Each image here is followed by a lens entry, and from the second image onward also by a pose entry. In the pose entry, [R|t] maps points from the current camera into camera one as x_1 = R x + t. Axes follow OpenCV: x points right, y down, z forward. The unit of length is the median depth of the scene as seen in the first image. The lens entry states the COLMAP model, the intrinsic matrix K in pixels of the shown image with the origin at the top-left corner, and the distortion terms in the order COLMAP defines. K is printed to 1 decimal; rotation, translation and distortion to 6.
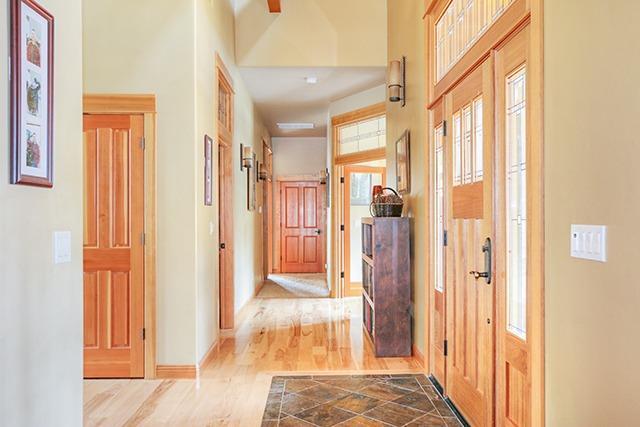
lens RADIAL K [[539.1, 0, 319.8], [0, 539.1, 214.3], [0, 0, 1]] dist [0.008878, 0.003425]
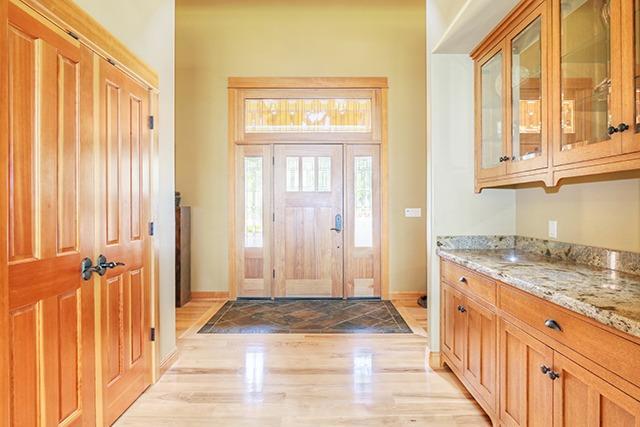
lens RADIAL K [[351.7, 0, 319.8], [0, 351.7, 210.6], [0, 0, 1]] dist [-0.000096, -0.000055]
pose [[0.018172, -0.008360, 0.999800, -0.971528], [-0.003209, 0.999959, 0.008419, 0.007704], [-0.999830, -0.003361, 0.018144, 0.760204]]
